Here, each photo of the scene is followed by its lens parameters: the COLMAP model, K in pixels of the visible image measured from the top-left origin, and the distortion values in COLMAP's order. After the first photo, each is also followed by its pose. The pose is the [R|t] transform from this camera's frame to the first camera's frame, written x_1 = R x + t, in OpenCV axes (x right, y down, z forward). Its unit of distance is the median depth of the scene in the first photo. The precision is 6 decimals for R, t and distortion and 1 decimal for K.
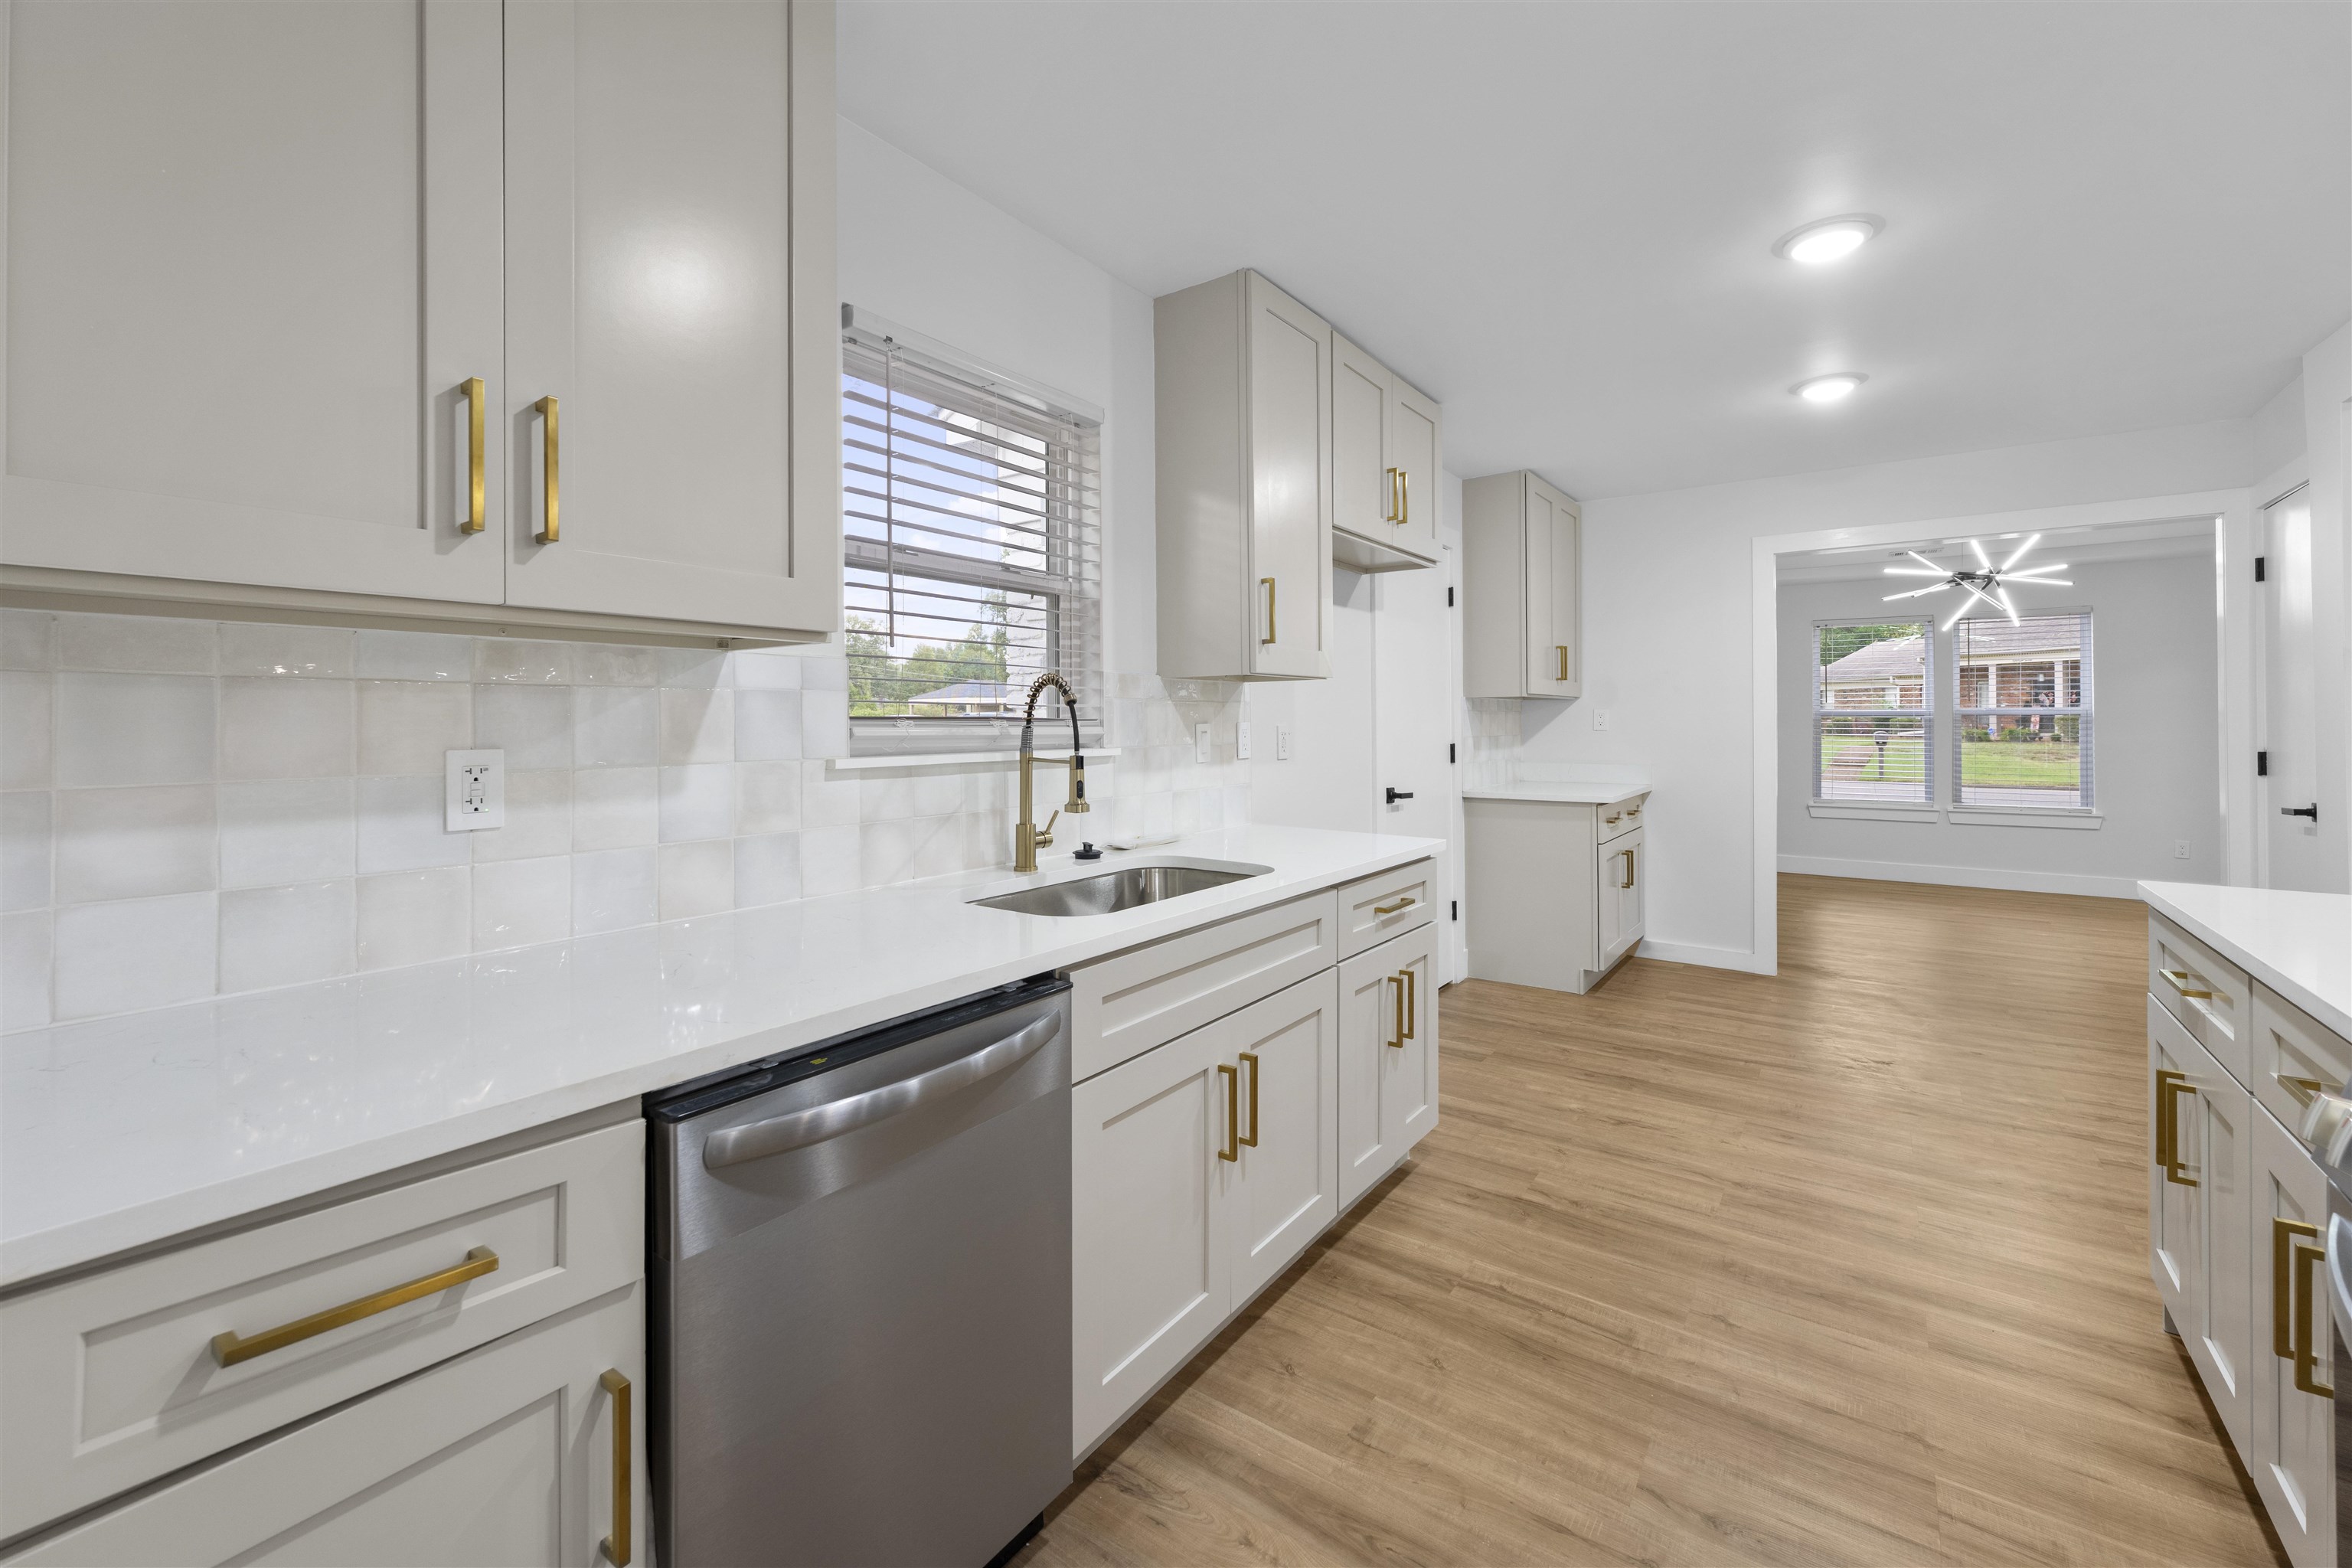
lens RADIAL K [[983.1, 0, 1176.3], [0, 983.1, 713.5], [0, 0, 1]] dist [0.000985, -0.000042]
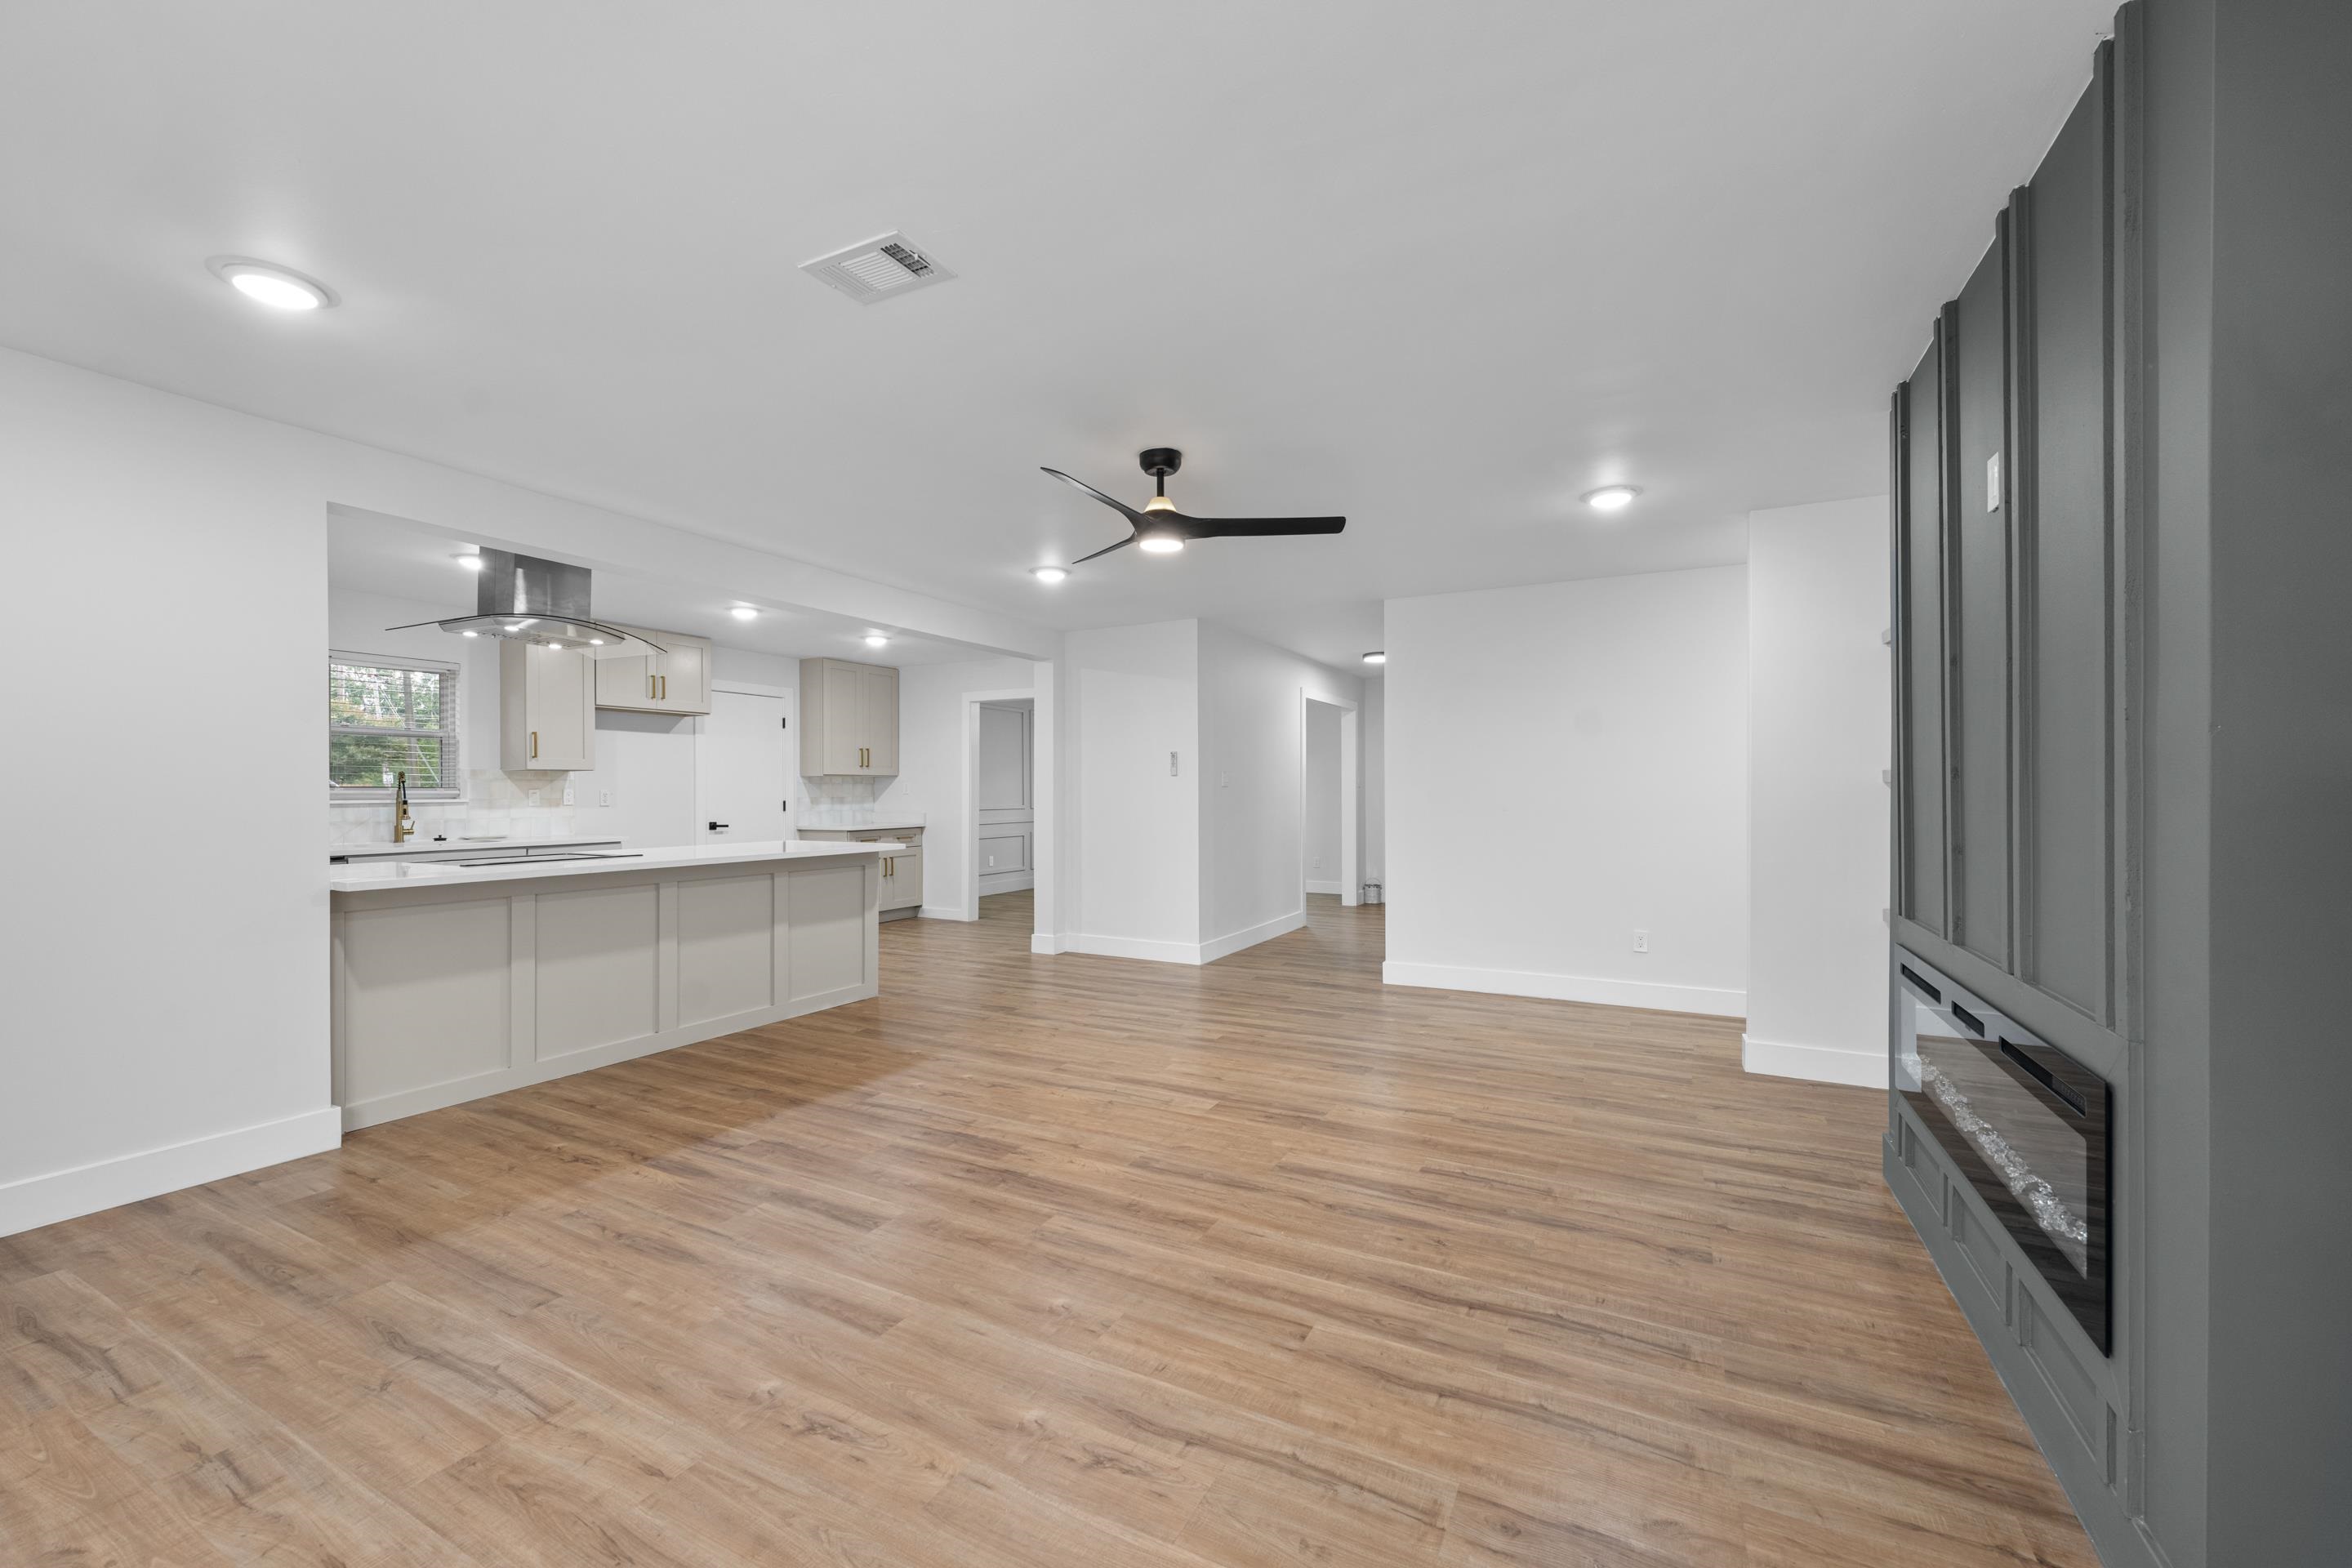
lens RADIAL K [[942.4, 0, 1176.0], [0, 942.4, 784.0], [0, 0, 1]] dist [-0.000776, 0.000079]
pose [[0.990172, -0.000715, 0.139850, 1.575628], [0.000622, 1.000000, 0.000704, -0.004932], [-0.139850, -0.000610, 0.990172, -1.849472]]
